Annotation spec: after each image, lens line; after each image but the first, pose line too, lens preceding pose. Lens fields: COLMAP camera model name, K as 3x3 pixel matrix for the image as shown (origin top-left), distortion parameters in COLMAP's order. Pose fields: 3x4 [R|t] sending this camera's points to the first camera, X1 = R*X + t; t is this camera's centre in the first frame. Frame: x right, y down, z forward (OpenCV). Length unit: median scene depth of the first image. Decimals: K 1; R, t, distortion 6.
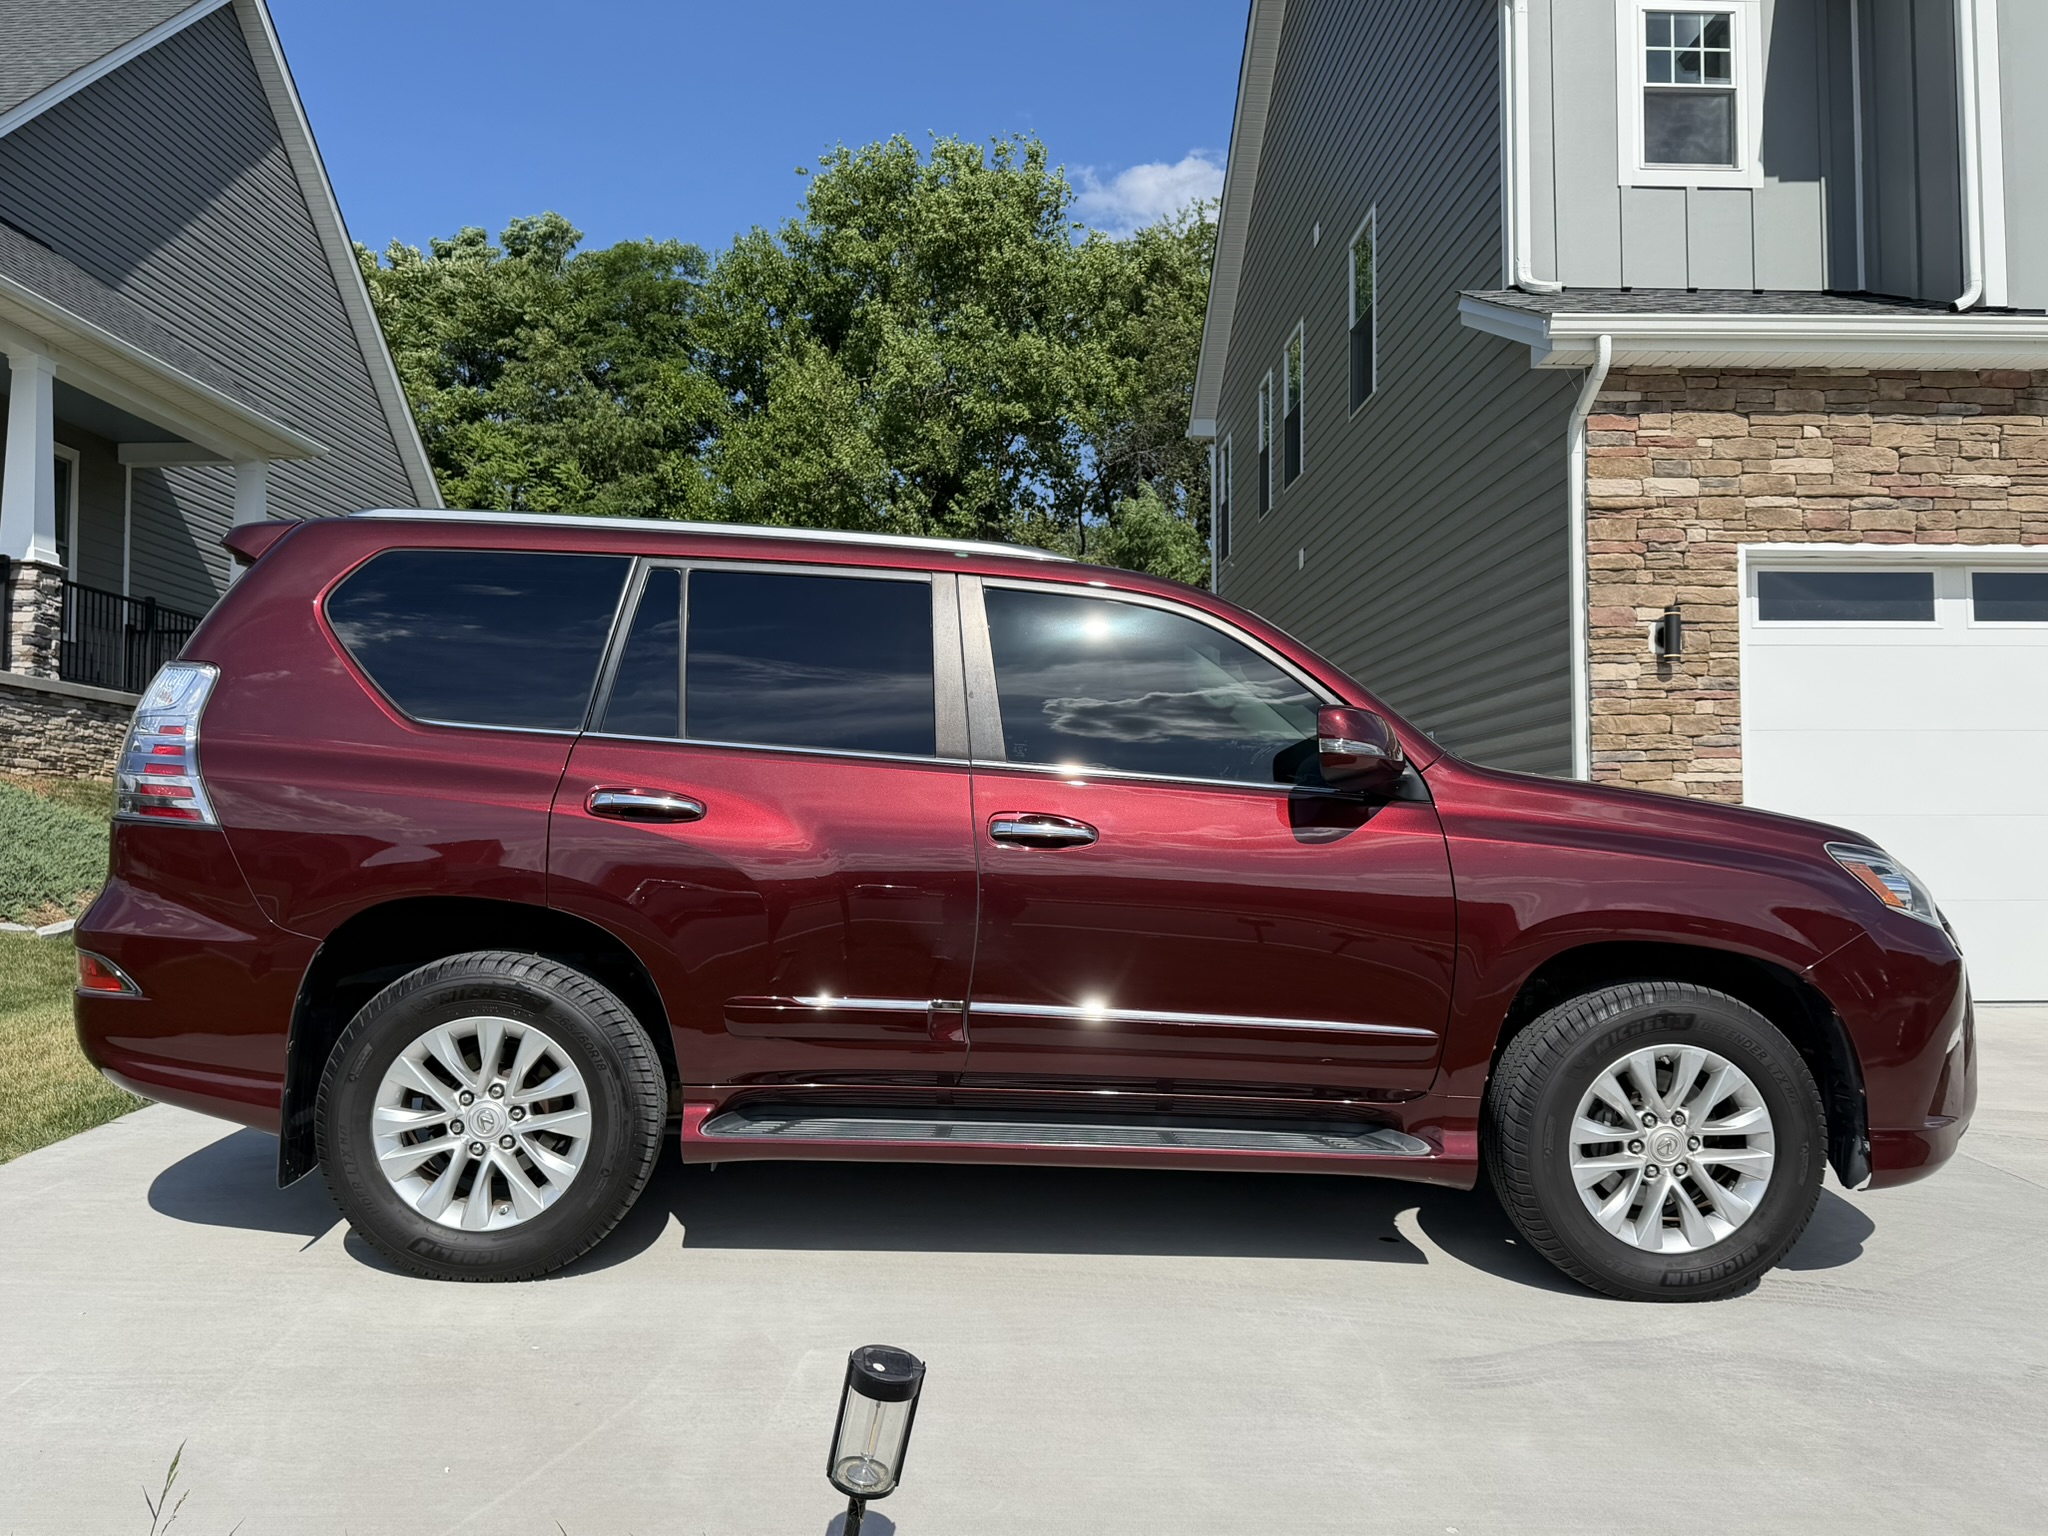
lens RADIAL K [[1690.1, 0, 1024.0], [0, 1690.1, 768.0], [0, 0, 1]] dist [0.002054, -0.008139]
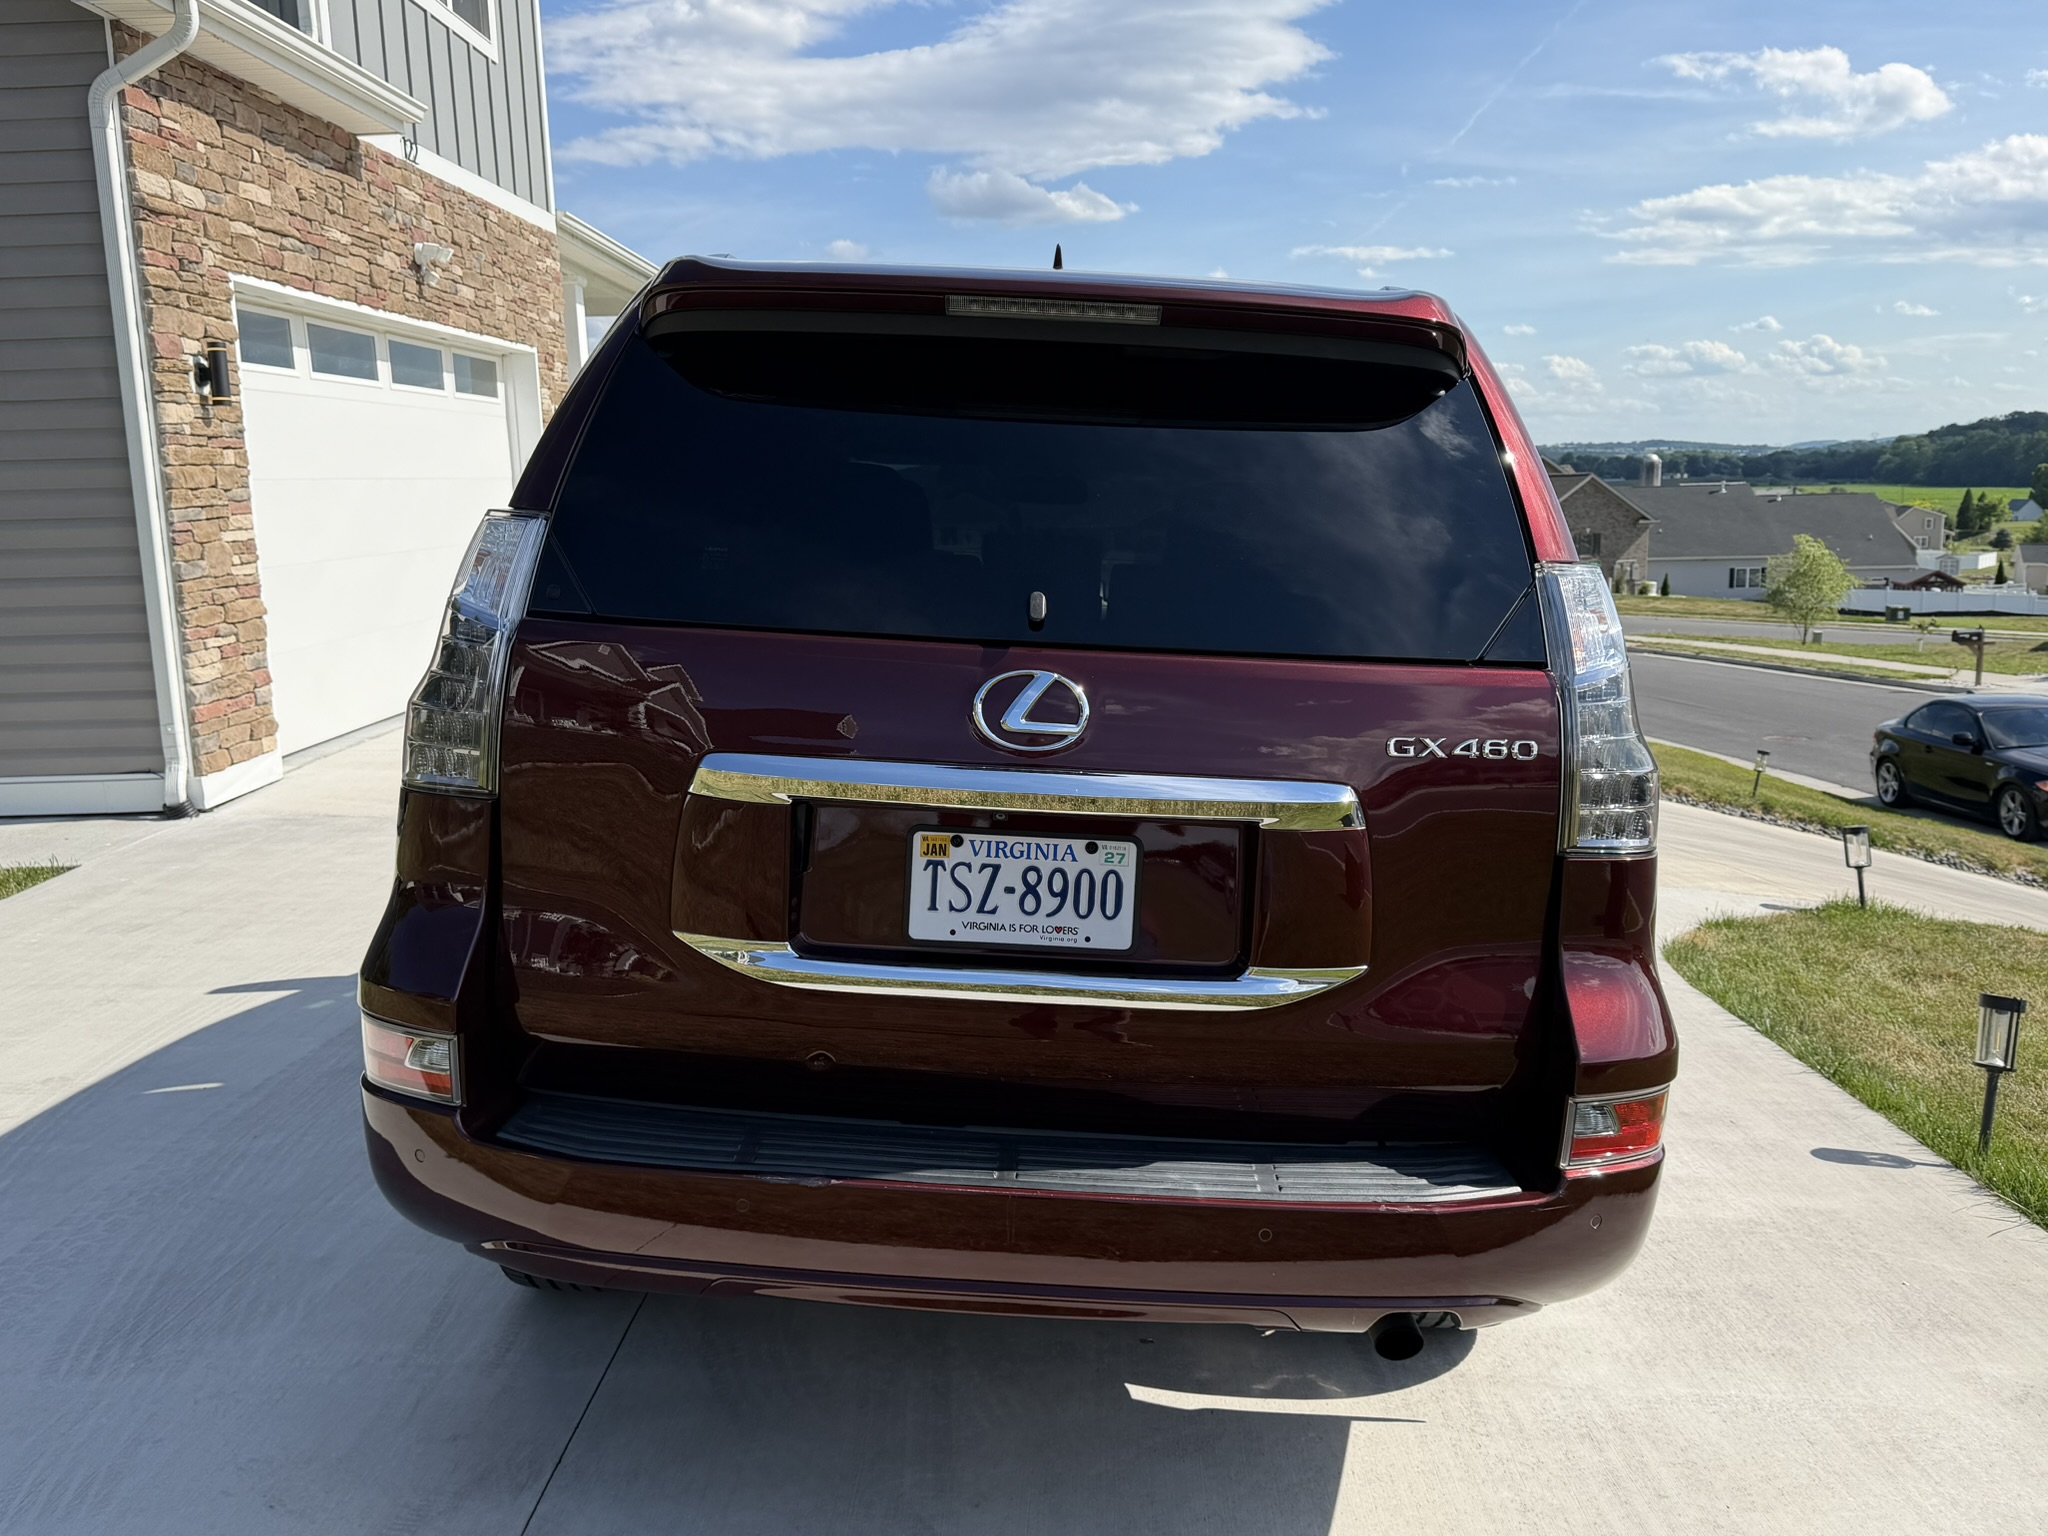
lens RADIAL K [[1708.3, 0, 1029.0], [0, 1708.3, 792.6], [0, 0, 1]] dist [-0.005731, -0.014596]
pose [[0.043856, -0.180066, 0.982676, -0.505551], [-0.033786, 0.982793, 0.181596, -0.039561], [-0.998466, -0.041165, 0.037018, 0.531964]]
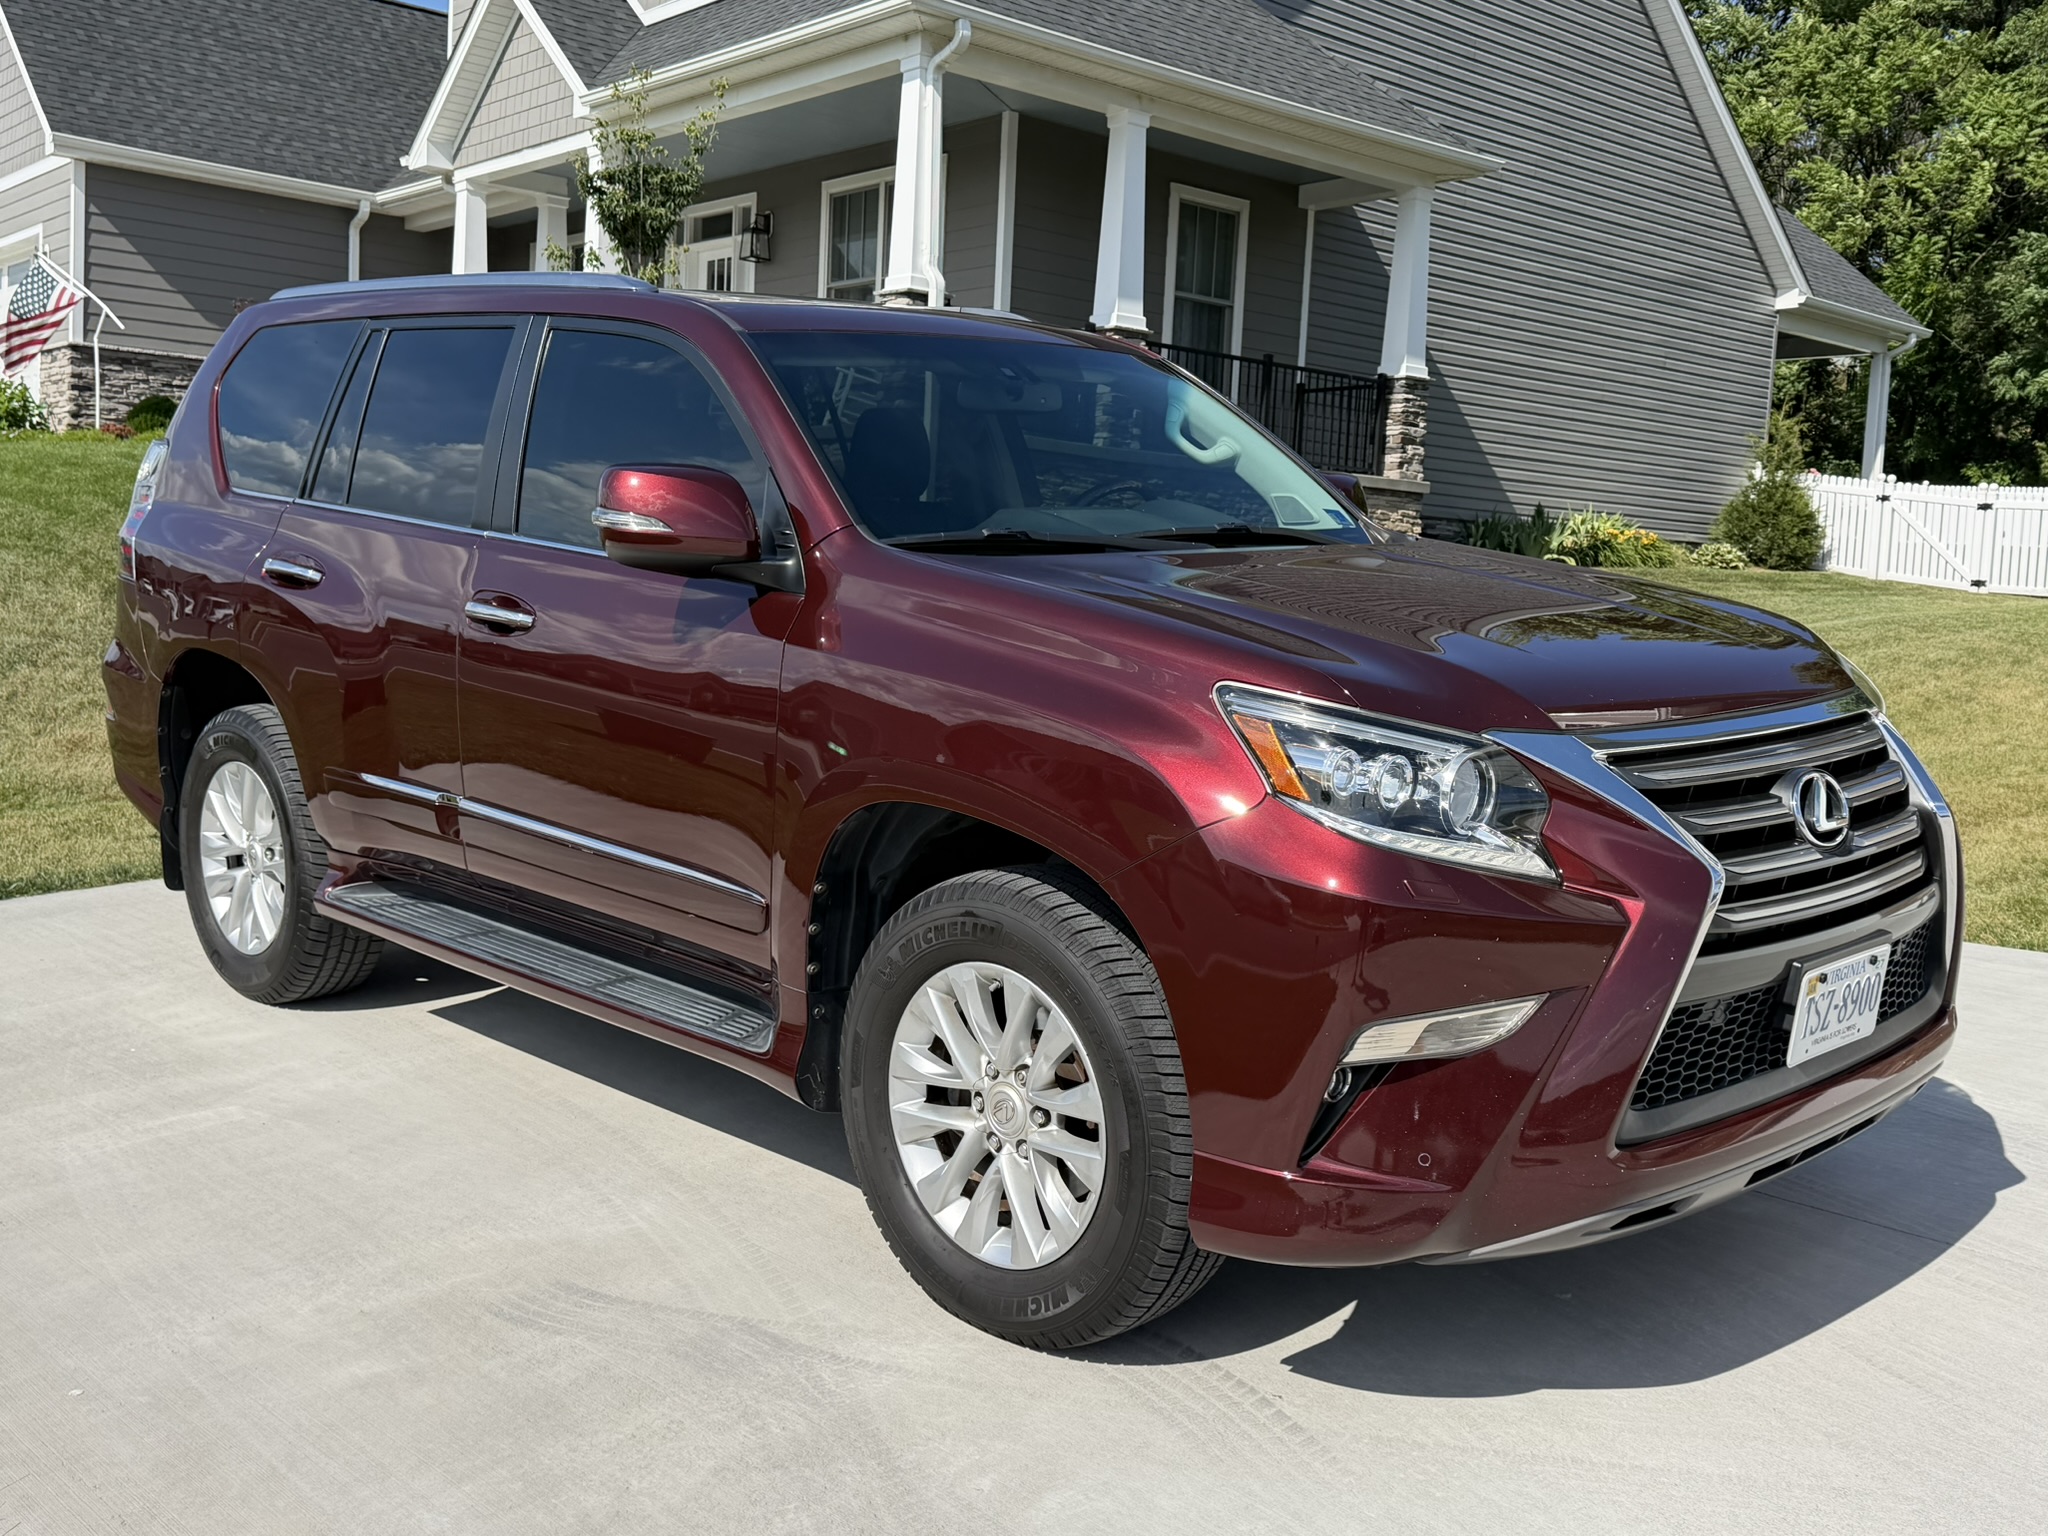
lens RADIAL K [[2038.9, 0, 1024.0], [0, 2038.9, 768.0], [0, 0, 1]] dist [0.148066, -0.319967]
pose [[0.666599, 0.085172, -0.740535, 0.455051], [-0.002785, 0.993728, 0.111785, -0.000441], [0.745411, -0.072453, 0.662656, 0.222644]]
